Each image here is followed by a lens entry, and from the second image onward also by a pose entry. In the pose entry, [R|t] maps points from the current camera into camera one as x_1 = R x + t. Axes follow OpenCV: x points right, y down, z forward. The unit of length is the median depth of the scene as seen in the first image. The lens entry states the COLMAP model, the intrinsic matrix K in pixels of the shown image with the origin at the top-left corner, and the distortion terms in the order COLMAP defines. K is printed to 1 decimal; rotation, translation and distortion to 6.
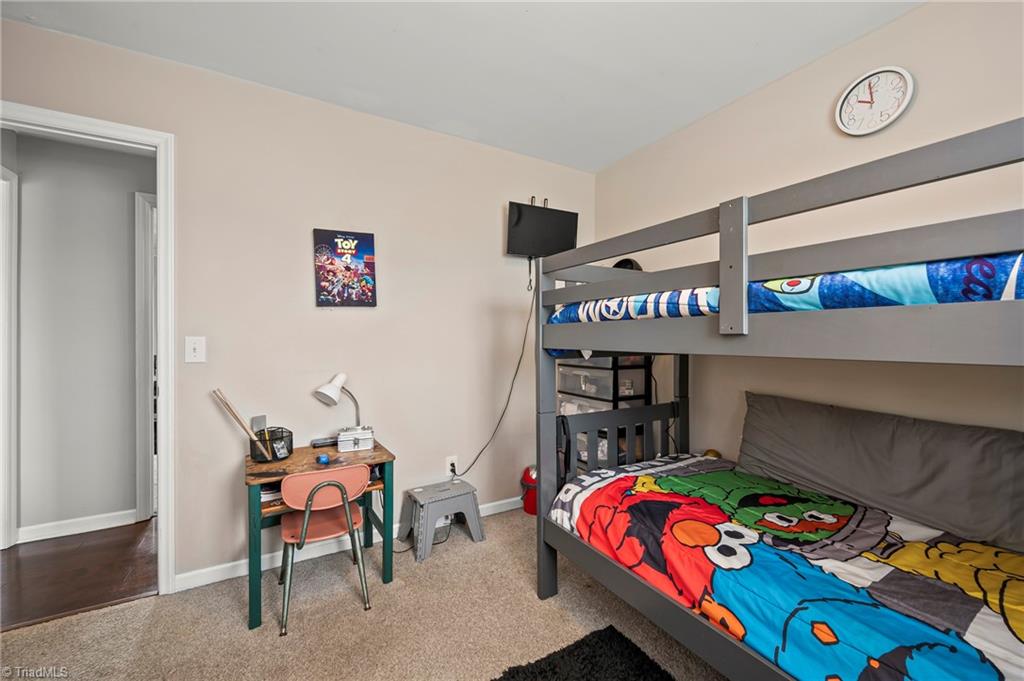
lens RADIAL K [[406.9, 0, 515.0], [0, 406.9, 339.4], [0, 0, 1]] dist [0.001101, 0.000404]
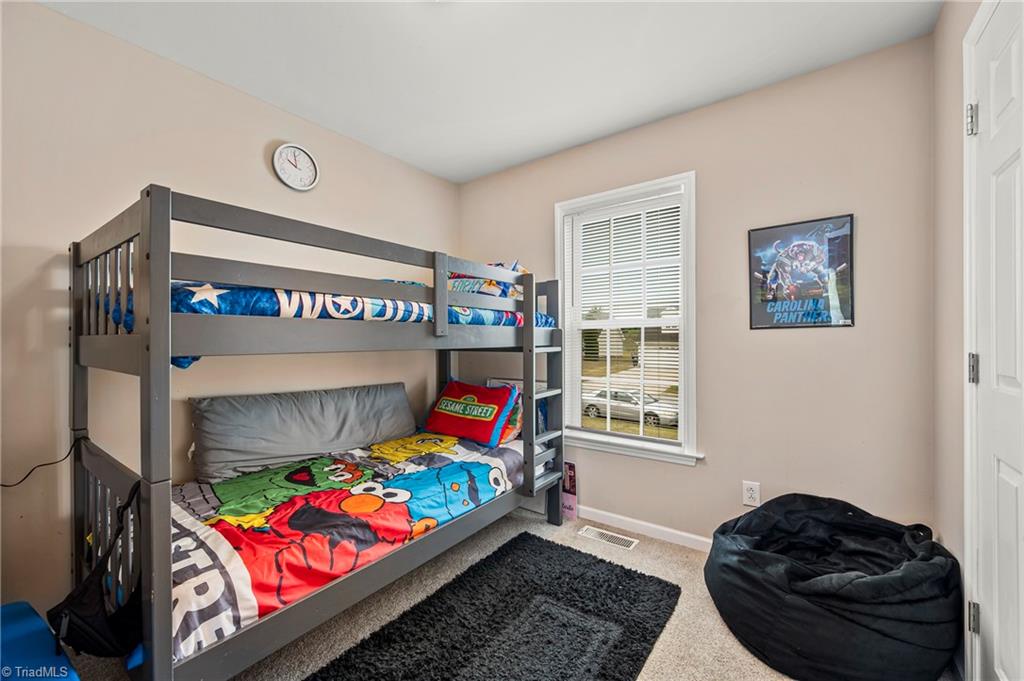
lens RADIAL K [[406.9, 0, 515.4], [0, 406.9, 339.4], [0, 0, 1]] dist [0.001101, 0.000404]
pose [[-0.411522, -0.000896, 0.911399, -0.794987], [0.002613, 0.999994, 0.002162, -0.001417], [-0.911396, 0.003271, -0.411517, 1.052172]]
